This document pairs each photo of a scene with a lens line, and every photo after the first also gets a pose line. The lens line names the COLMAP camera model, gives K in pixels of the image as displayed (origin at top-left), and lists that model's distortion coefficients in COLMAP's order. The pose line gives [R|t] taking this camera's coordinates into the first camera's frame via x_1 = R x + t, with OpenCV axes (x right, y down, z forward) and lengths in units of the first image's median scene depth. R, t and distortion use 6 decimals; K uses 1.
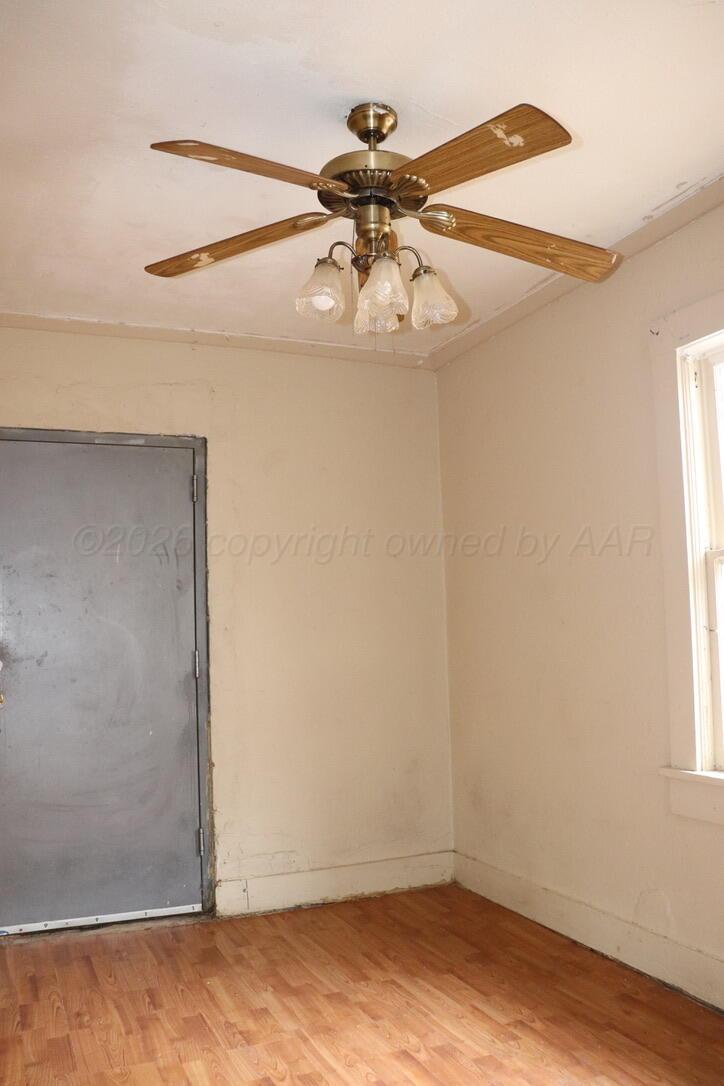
lens RADIAL K [[908.4, 0, 375.9], [0, 908.4, 548.5], [0, 0, 1]] dist [-0.181269, 0.177015]
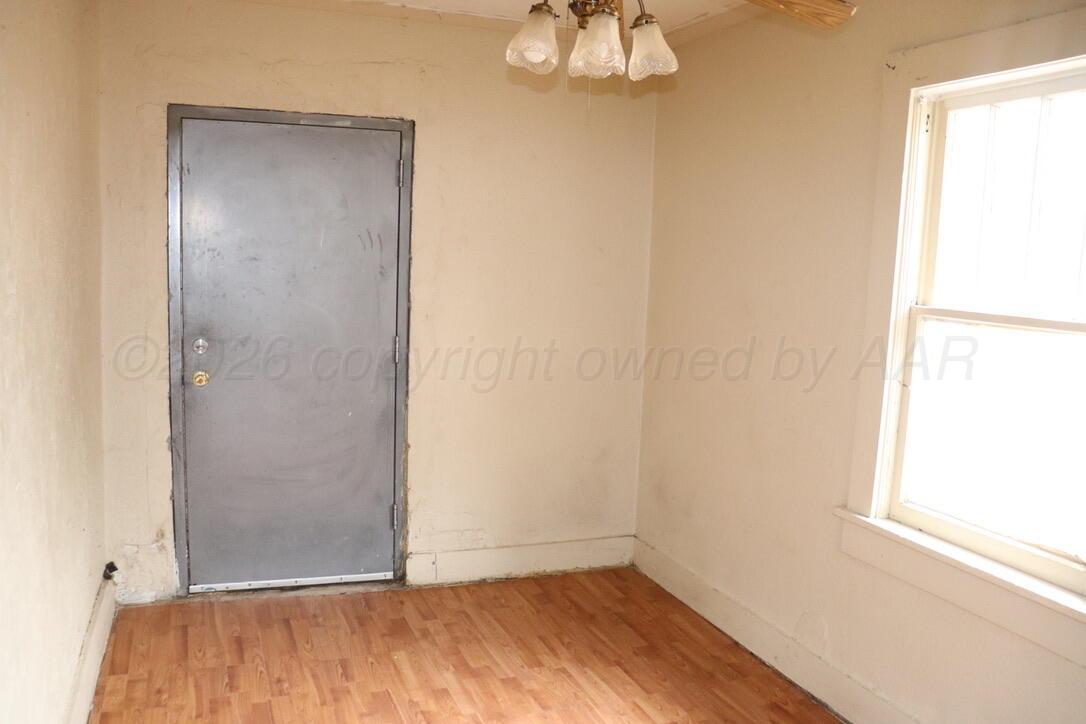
lens RADIAL K [[908.4, 0, 542.9], [0, 908.4, 369.5], [0, 0, 1]] dist [-0.181269, 0.177015]
pose [[0.996642, 0.073677, -0.035732, 0.004518], [-0.063459, 0.970741, 0.231591, -0.109493], [0.051750, -0.228546, 0.972157, 0.009266]]
